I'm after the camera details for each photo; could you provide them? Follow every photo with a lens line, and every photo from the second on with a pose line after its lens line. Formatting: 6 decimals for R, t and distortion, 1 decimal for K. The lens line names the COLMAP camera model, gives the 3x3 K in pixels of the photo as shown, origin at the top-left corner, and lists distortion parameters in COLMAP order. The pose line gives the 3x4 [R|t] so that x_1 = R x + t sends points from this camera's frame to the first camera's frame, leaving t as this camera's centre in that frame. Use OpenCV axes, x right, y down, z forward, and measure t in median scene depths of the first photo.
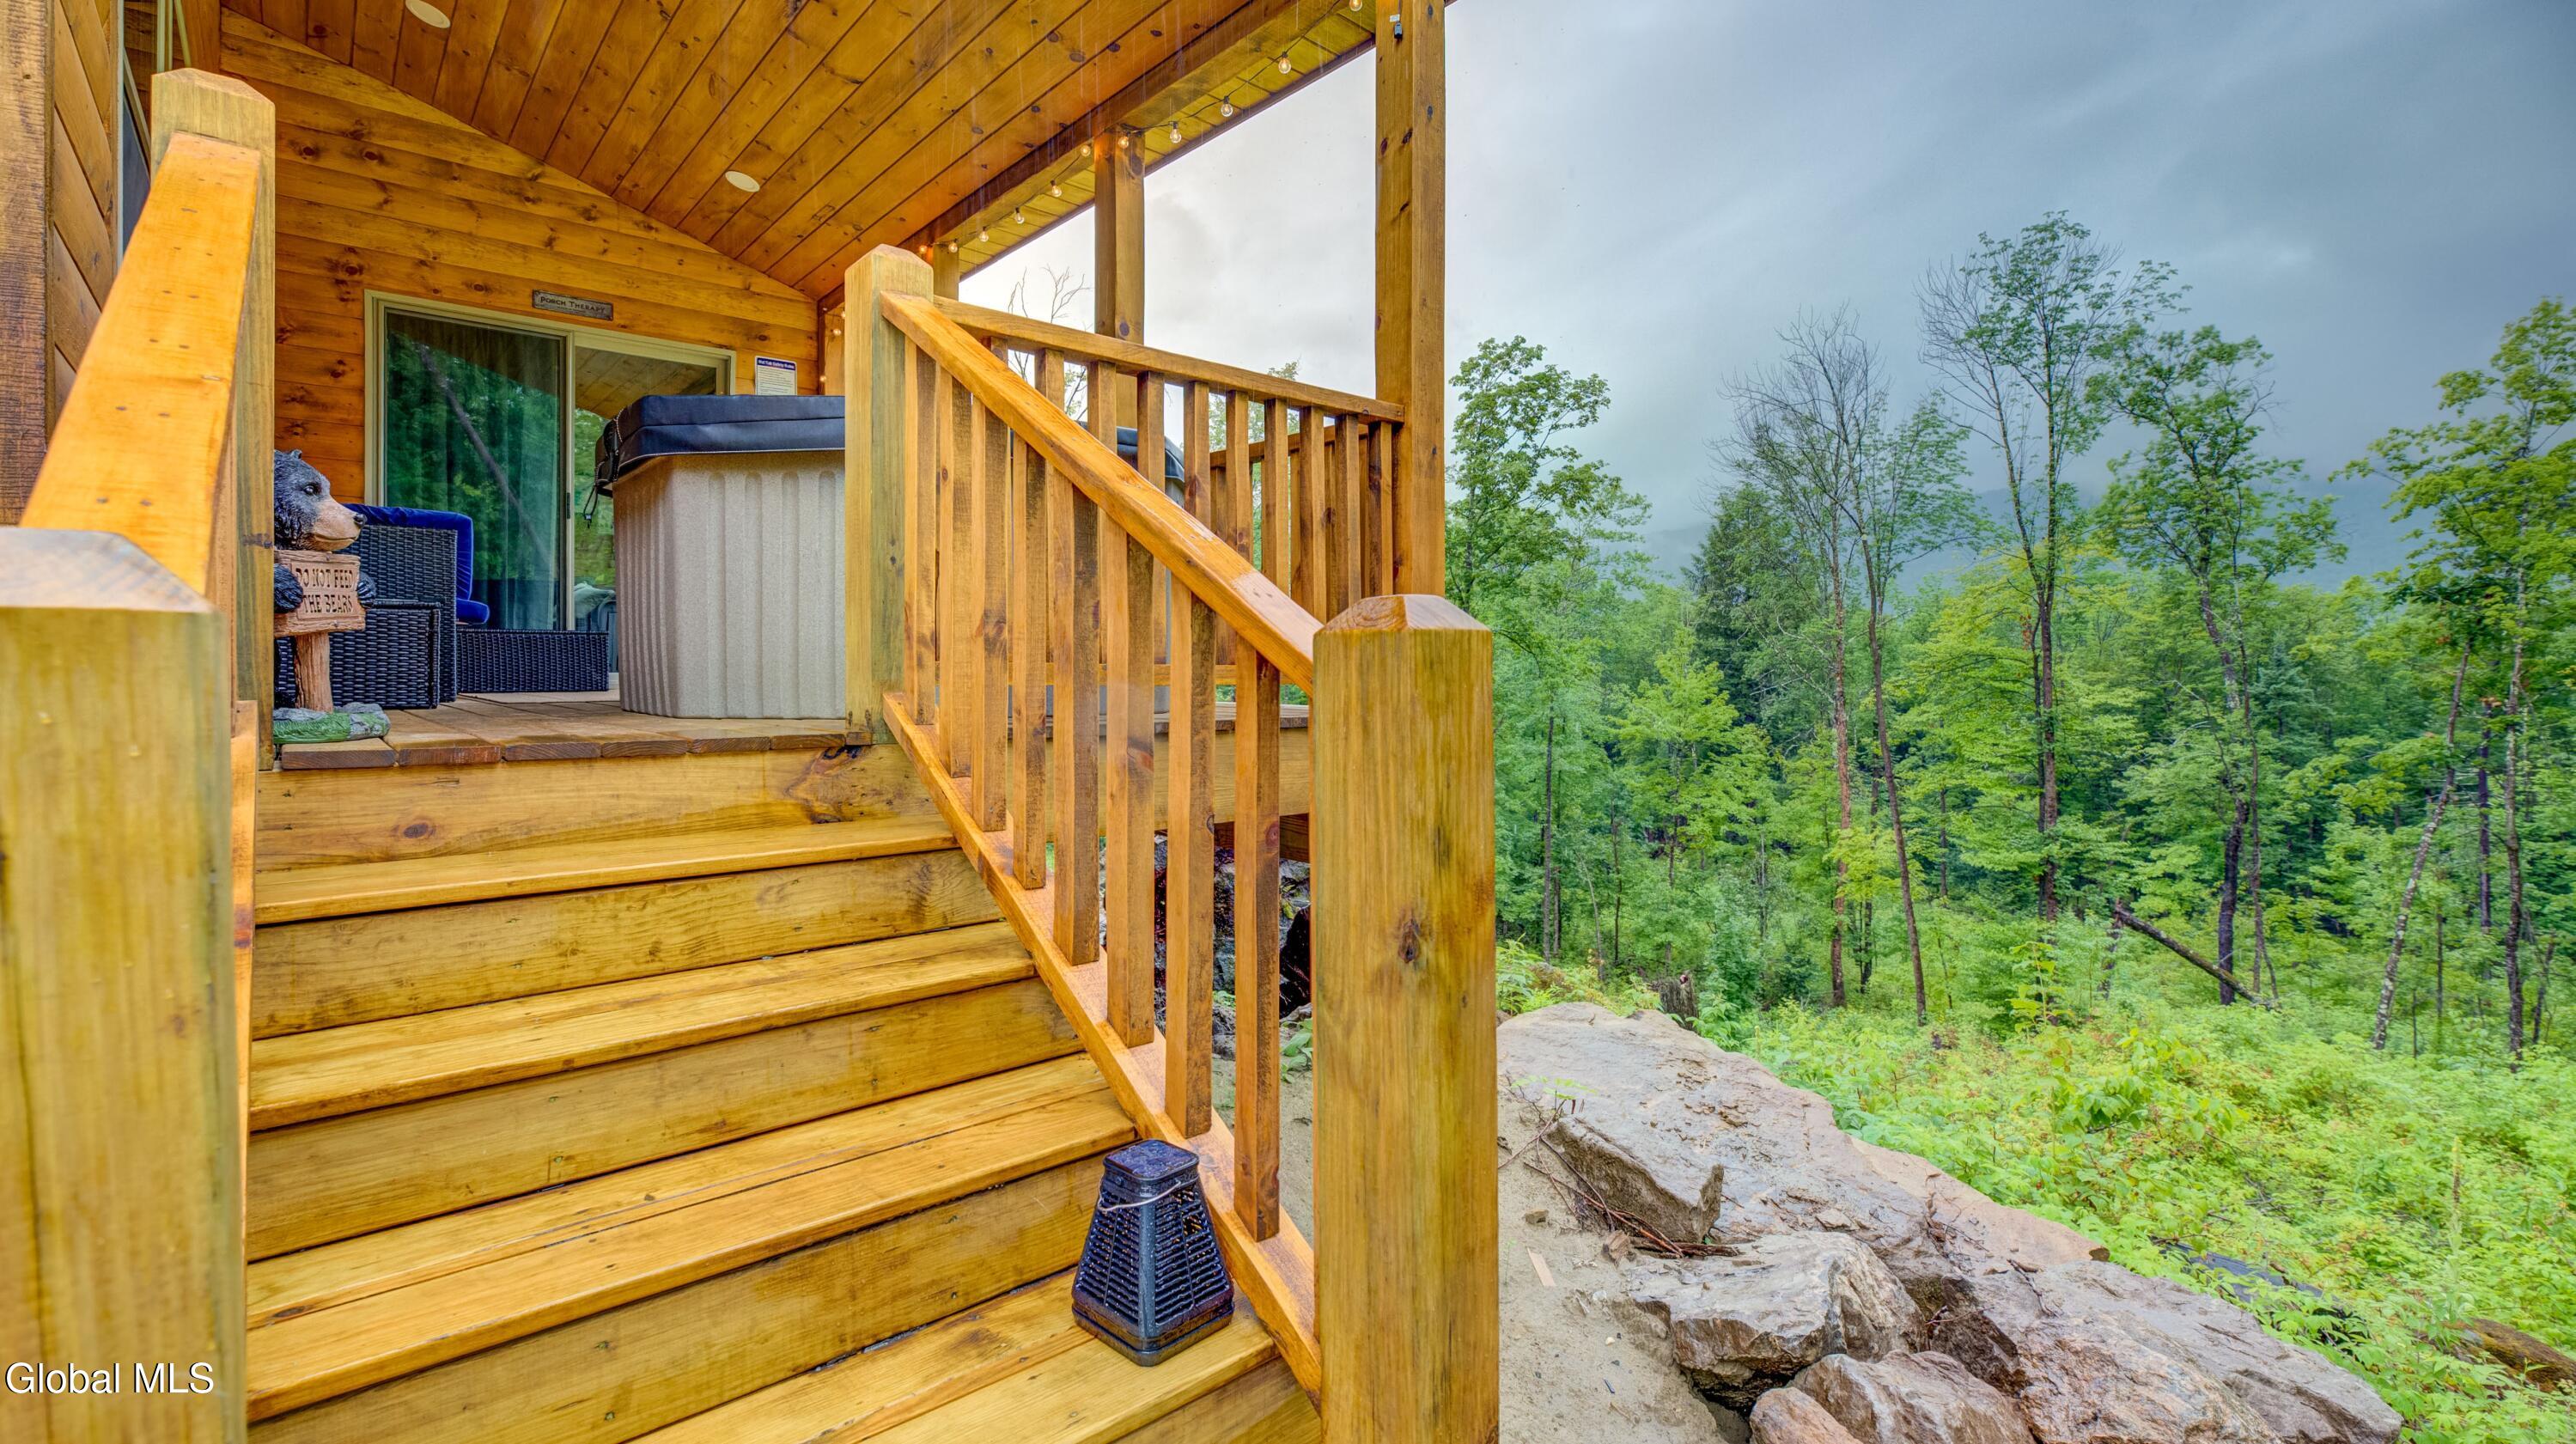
lens RADIAL K [[1137.9, 0, 1251.6], [0, 1137.9, 691.8], [0, 0, 1]] dist [0.001496, -0.006979]
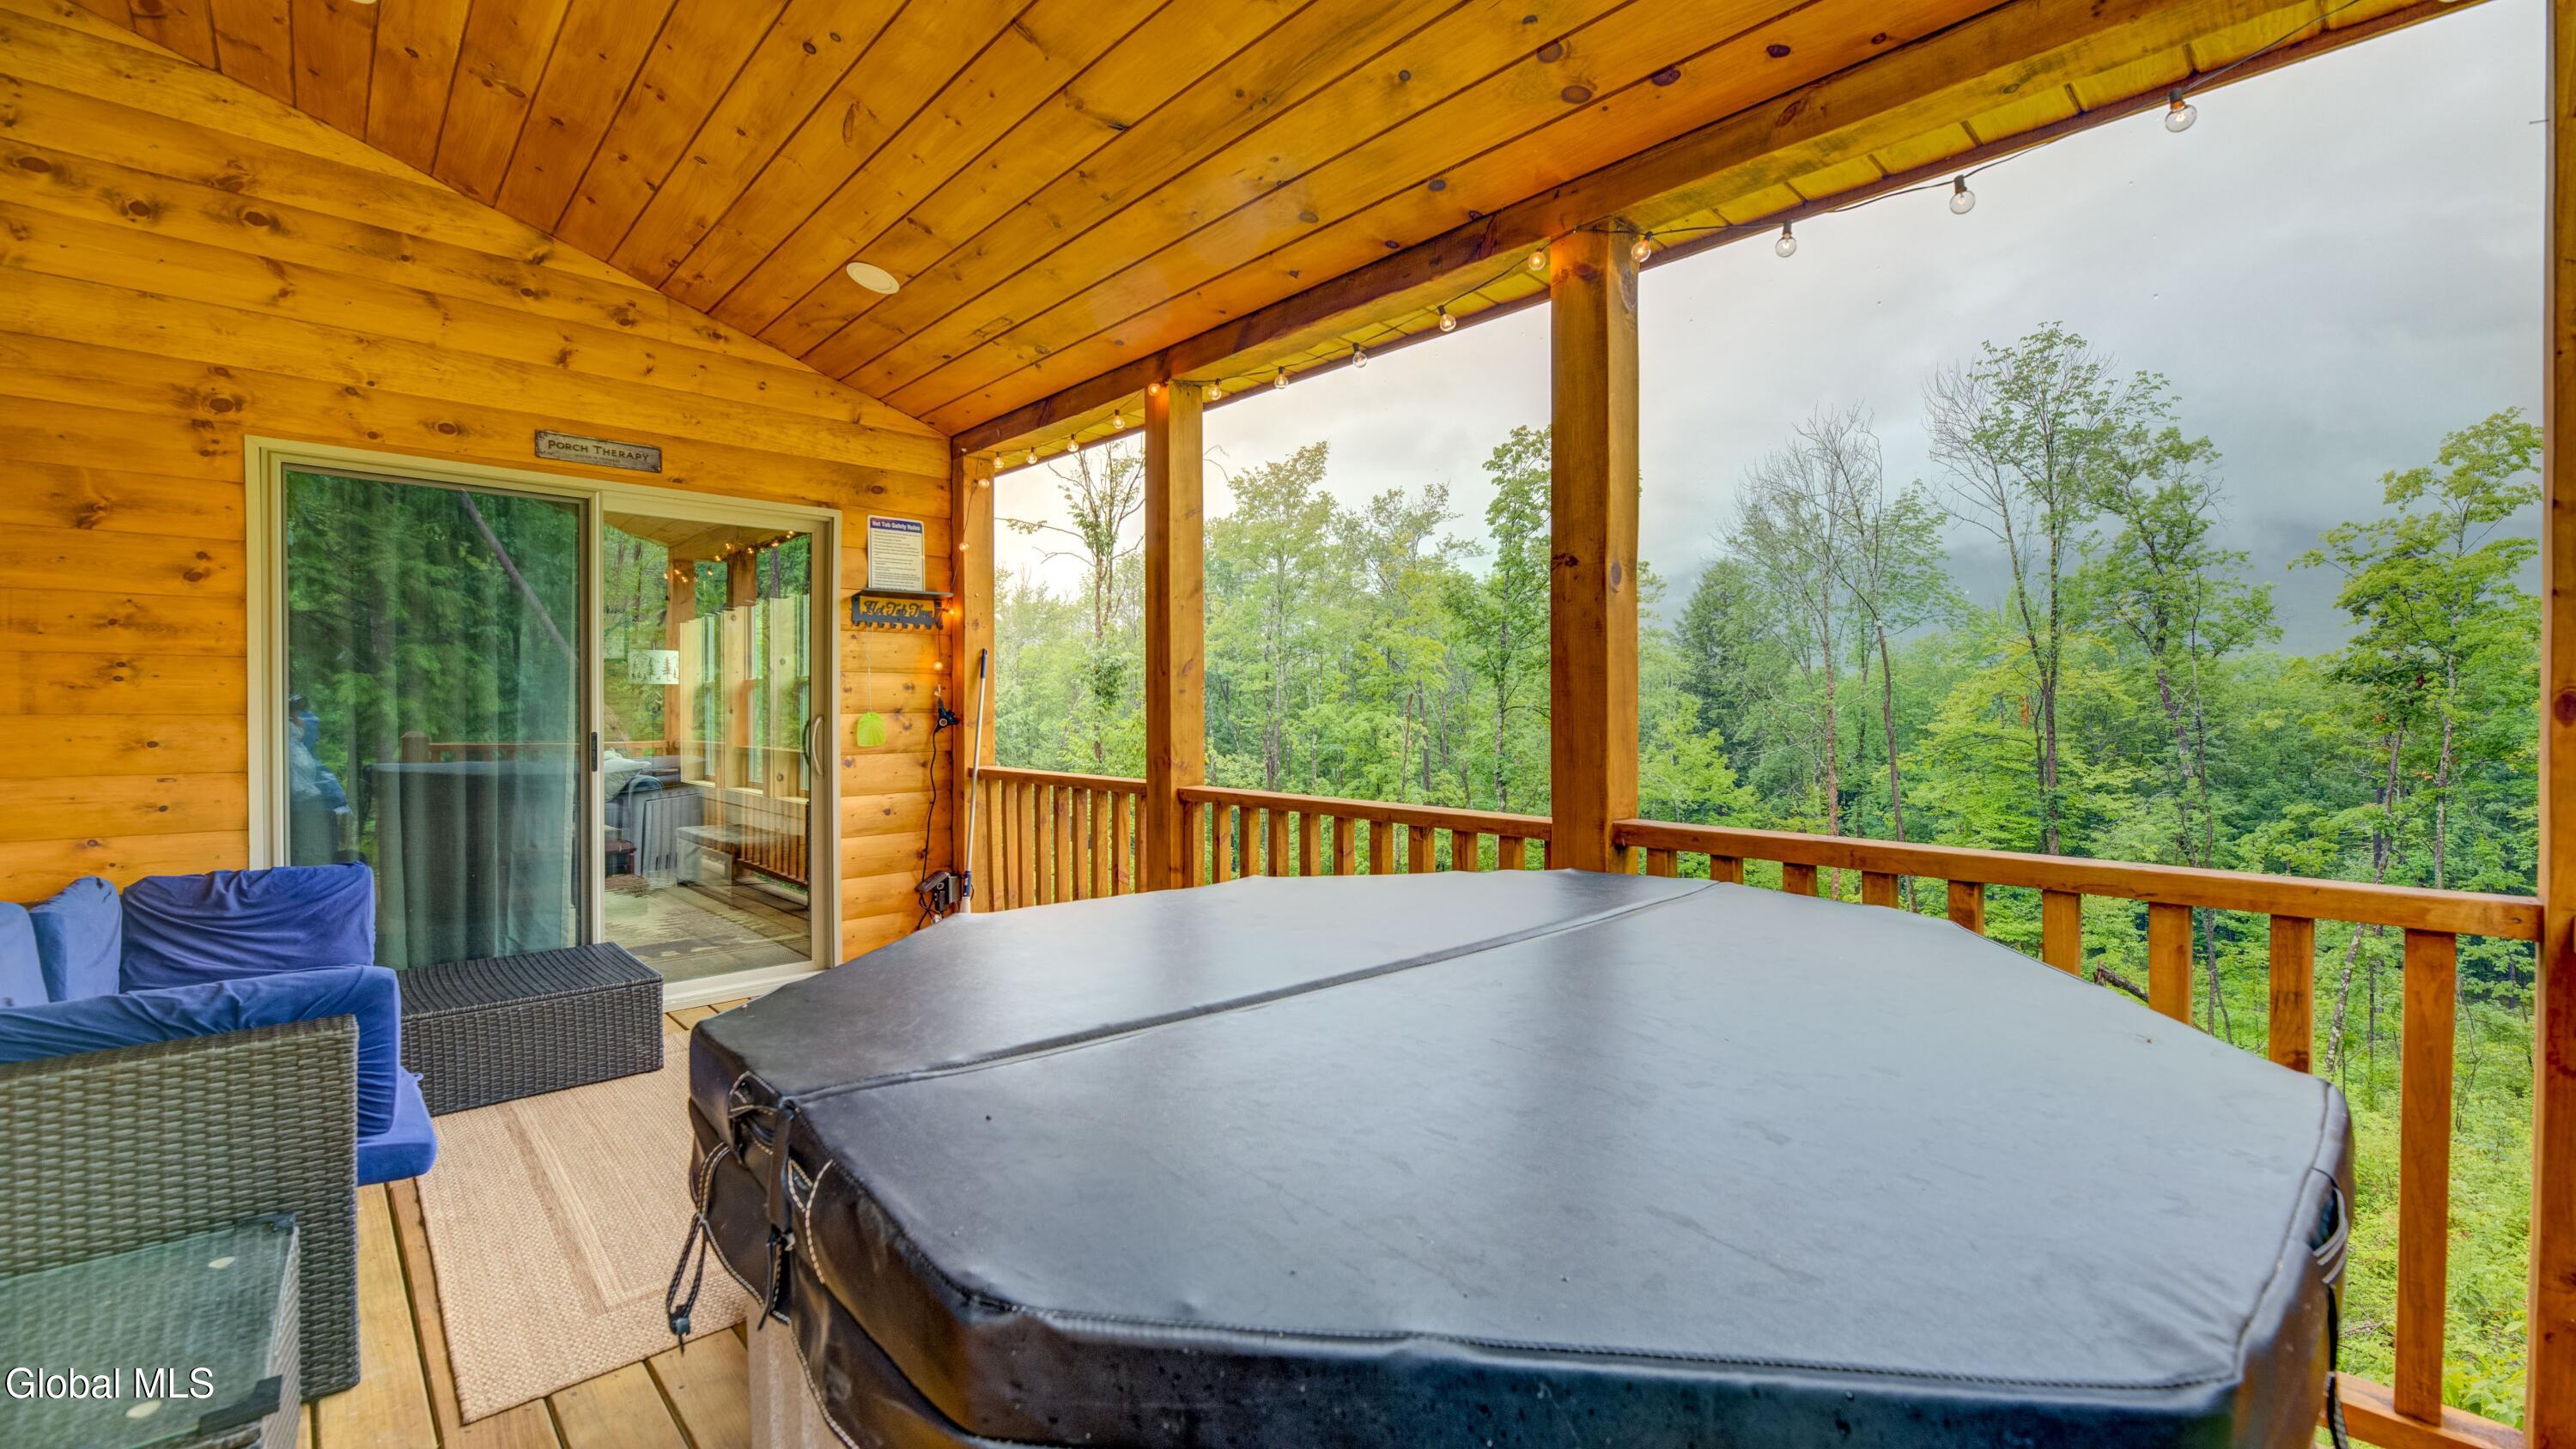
lens RADIAL K [[1033.5, 0, 1334.3], [0, 1033.5, 727.8], [0, 0, 1]] dist [-0.003225, -0.002456]
pose [[0.996198, -0.004897, 0.086983, -0.204678], [0.004834, 0.999988, 0.000933, -0.163853], [-0.086986, -0.000509, 0.996209, 0.333238]]
